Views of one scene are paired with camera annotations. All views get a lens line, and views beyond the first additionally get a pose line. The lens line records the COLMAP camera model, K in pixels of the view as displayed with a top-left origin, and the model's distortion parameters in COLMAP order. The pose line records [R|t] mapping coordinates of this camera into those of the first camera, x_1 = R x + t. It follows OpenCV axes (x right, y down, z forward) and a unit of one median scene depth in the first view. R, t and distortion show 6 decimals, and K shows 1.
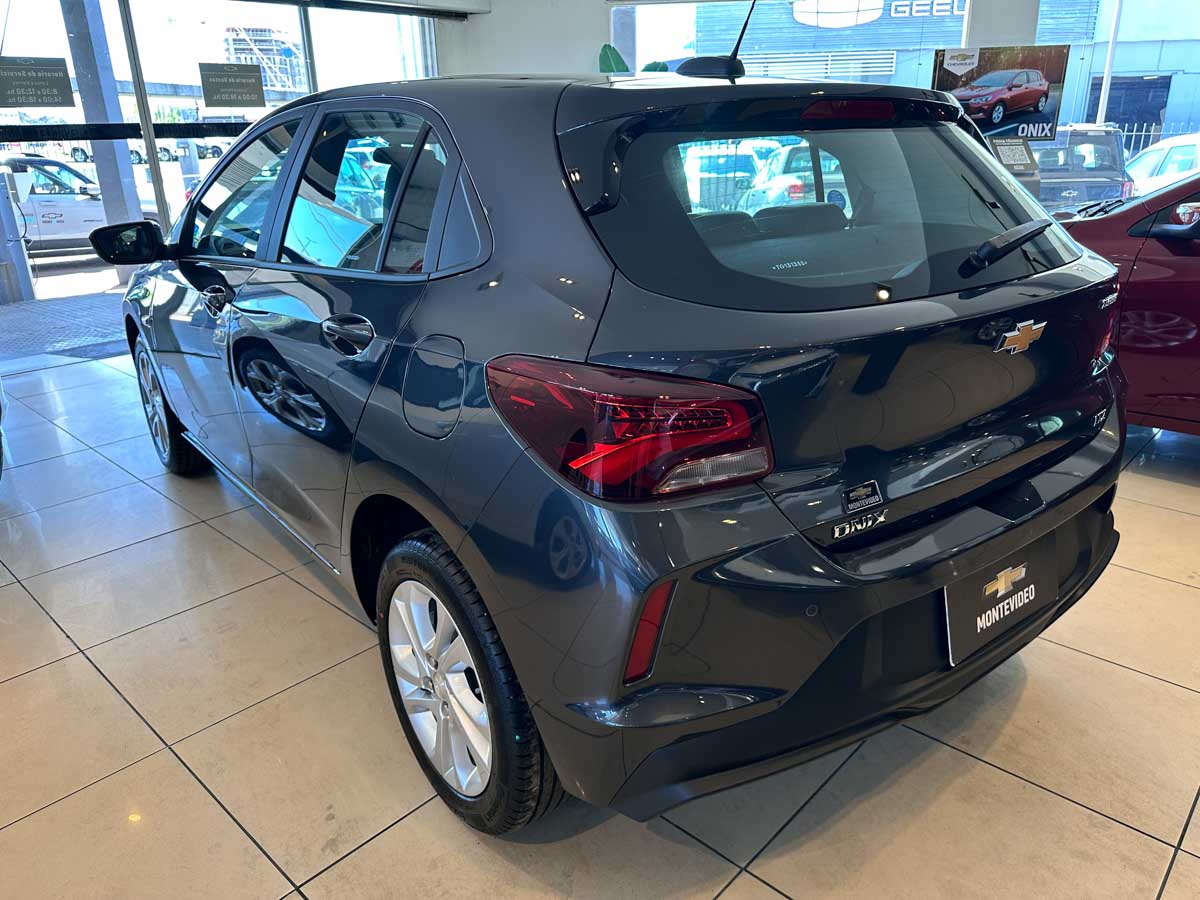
lens RADIAL K [[862.8, 0, 599.2], [0, 862.8, 435.0], [0, 0, 1]] dist [0.004019, 0.002984]
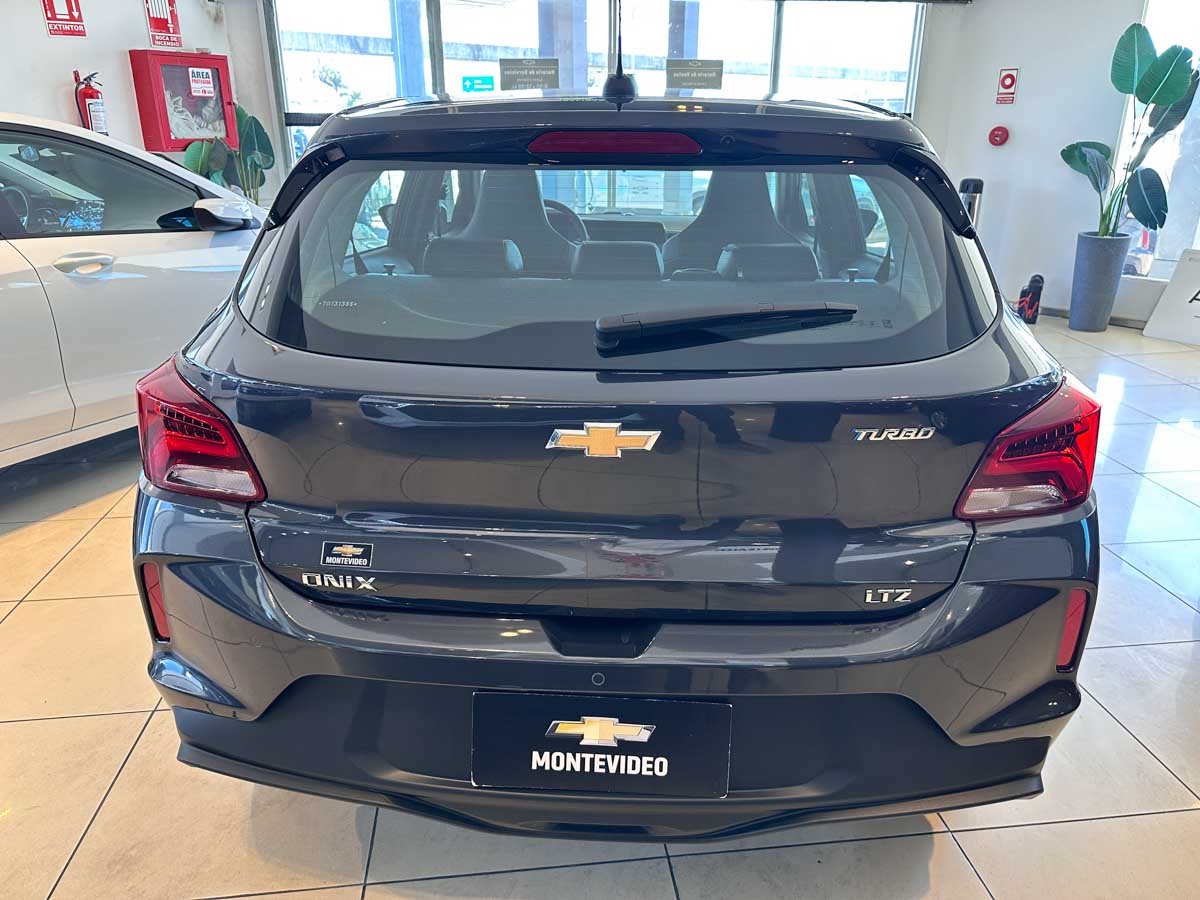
lens RADIAL K [[867.0, 0, 600.0], [0, 867.0, 450.0], [0, 0, 1]] dist [0.010462, -0.004916]
pose [[0.764823, 0.252560, -0.592672, 0.791481], [-0.234565, 0.965977, 0.108941, -0.157408], [0.600021, 0.055699, 0.798043, 0.294736]]
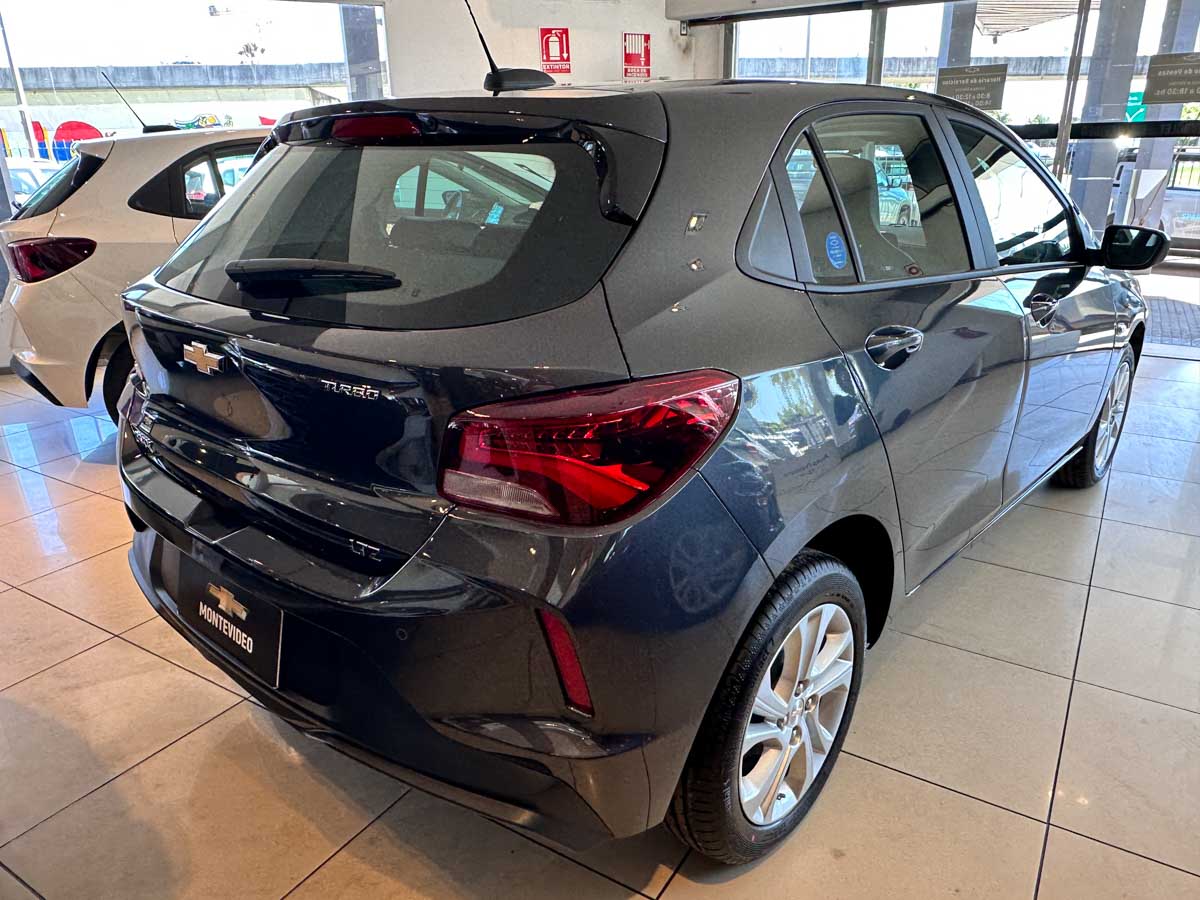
lens RADIAL K [[853.8, 0, 590.2], [0, 853.8, 477.2], [0, 0, 1]] dist [-0.002679, 0.009246]
pose [[0.185053, 0.371872, -0.909652, 1.251624], [-0.324179, 0.896925, 0.300721, -0.356057], [0.927719, 0.239241, 0.286532, 0.957491]]
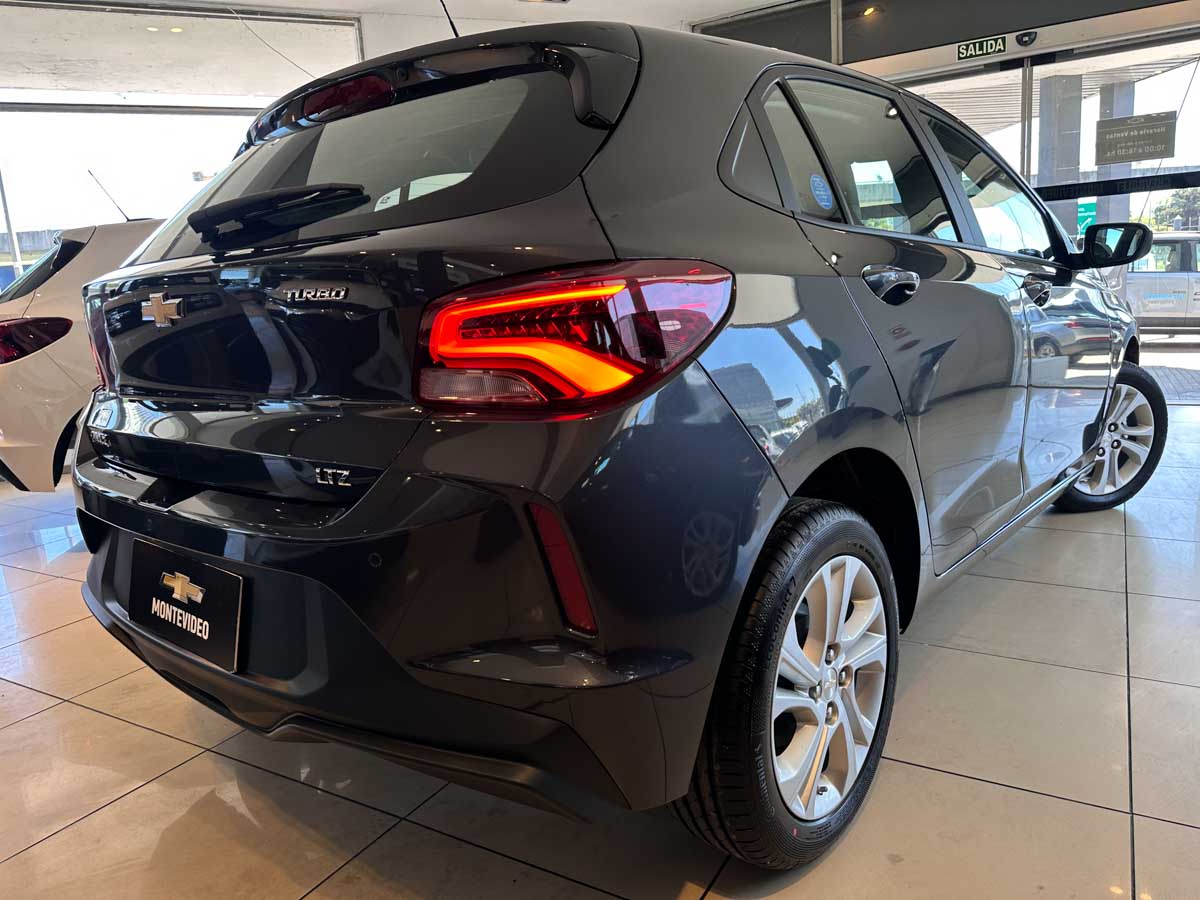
lens RADIAL K [[867.0, 0, 600.0], [0, 867.0, 450.0], [0, 0, 1]] dist [0.010462, -0.004916]
pose [[0.216296, 0.190493, -0.957564, 1.252130], [-0.275408, 0.952855, 0.127346, -0.180405], [0.936678, 0.236177, 0.258562, 1.017052]]
